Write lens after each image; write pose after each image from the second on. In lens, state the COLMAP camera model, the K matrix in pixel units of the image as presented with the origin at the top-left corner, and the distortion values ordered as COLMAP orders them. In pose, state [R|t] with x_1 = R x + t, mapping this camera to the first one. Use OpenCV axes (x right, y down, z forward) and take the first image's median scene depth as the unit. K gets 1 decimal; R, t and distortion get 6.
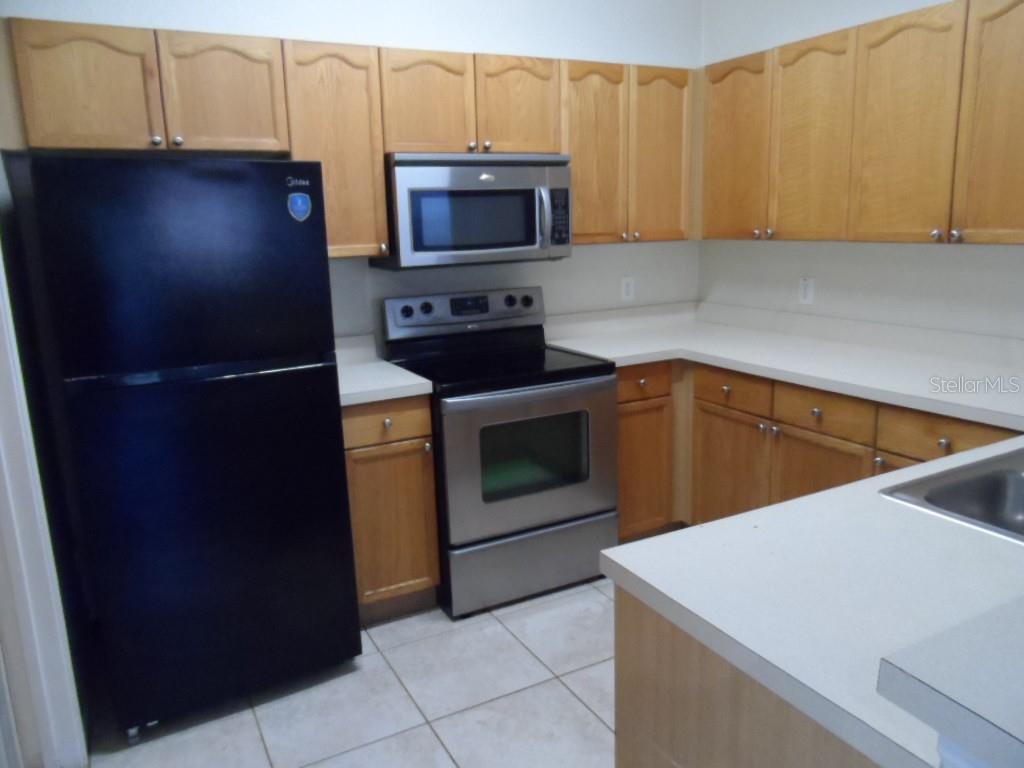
lens RADIAL K [[776.7, 0, 511.8], [0, 776.7, 386.5], [0, 0, 1]] dist [-0.005873, -0.004096]
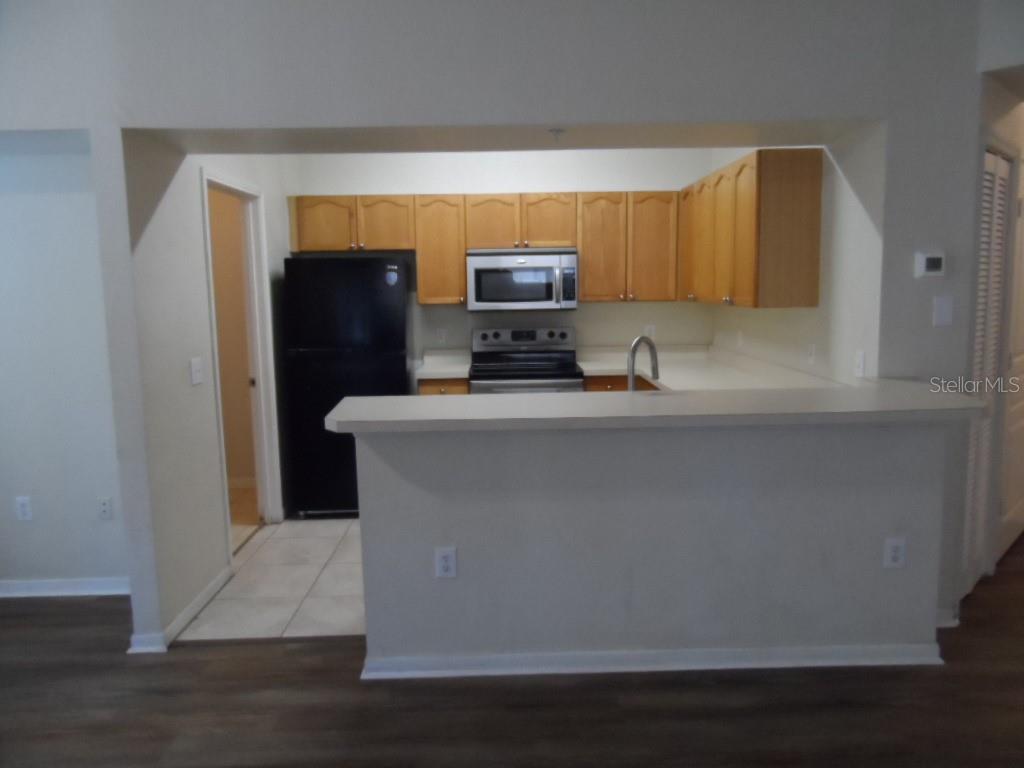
lens RADIAL K [[776.7, 0, 510.7], [0, 776.7, 387.6], [0, 0, 1]] dist [-0.005873, -0.004096]
pose [[0.889802, 0.076830, -0.449833, 0.749371], [-0.109683, 0.992836, -0.047388, 0.098673], [0.442970, 0.091505, 0.891854, -0.547587]]
